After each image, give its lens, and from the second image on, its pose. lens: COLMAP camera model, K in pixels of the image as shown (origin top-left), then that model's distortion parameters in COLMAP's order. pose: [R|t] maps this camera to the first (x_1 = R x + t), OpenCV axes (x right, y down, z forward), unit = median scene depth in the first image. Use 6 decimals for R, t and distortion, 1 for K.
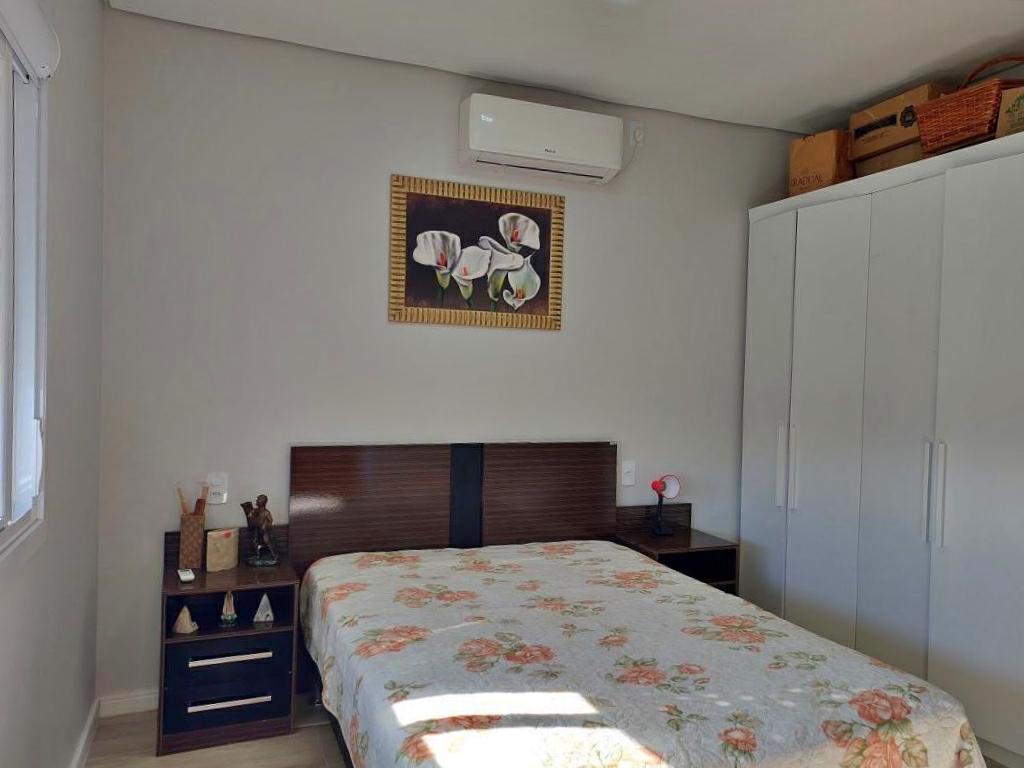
lens RADIAL K [[755.4, 0, 513.7], [0, 755.4, 387.4], [0, 0, 1]] dist [0.098907, -0.140134]
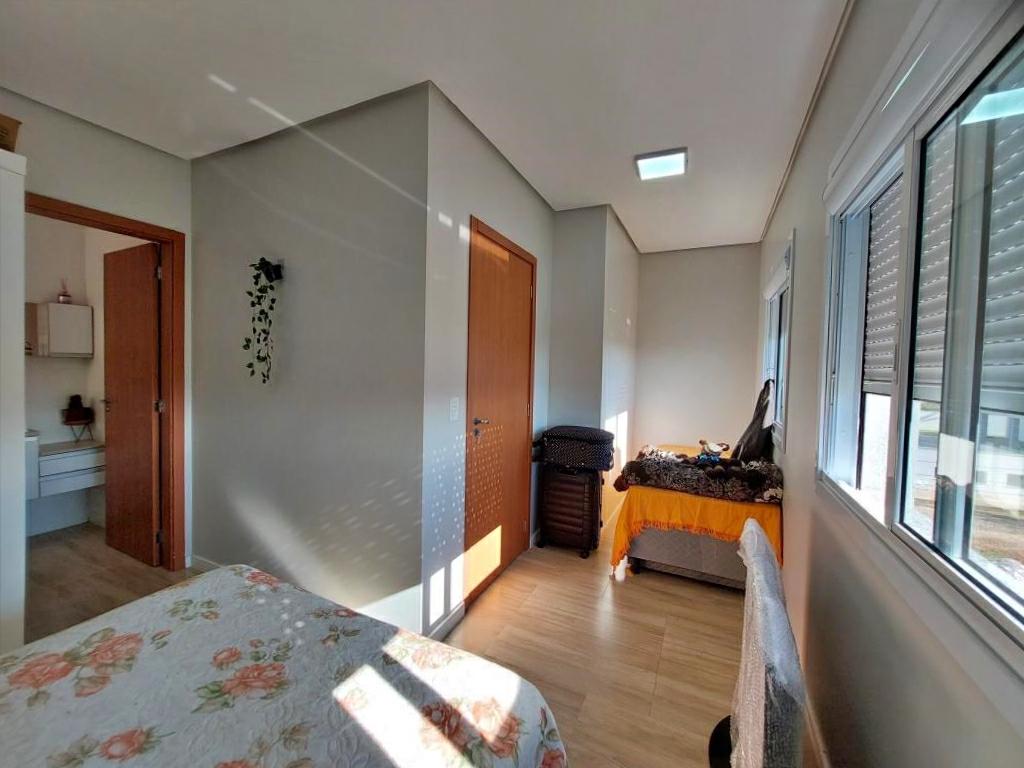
lens RADIAL K [[409.6, 0, 498.6], [0, 409.6, 380.2], [0, 0, 1]] dist [0.000056, -0.000006]
pose [[-0.644904, -0.067452, 0.761281, -0.415916], [-0.022262, 0.997333, 0.069508, -0.058537], [-0.763939, 0.027878, -0.644686, 1.080103]]
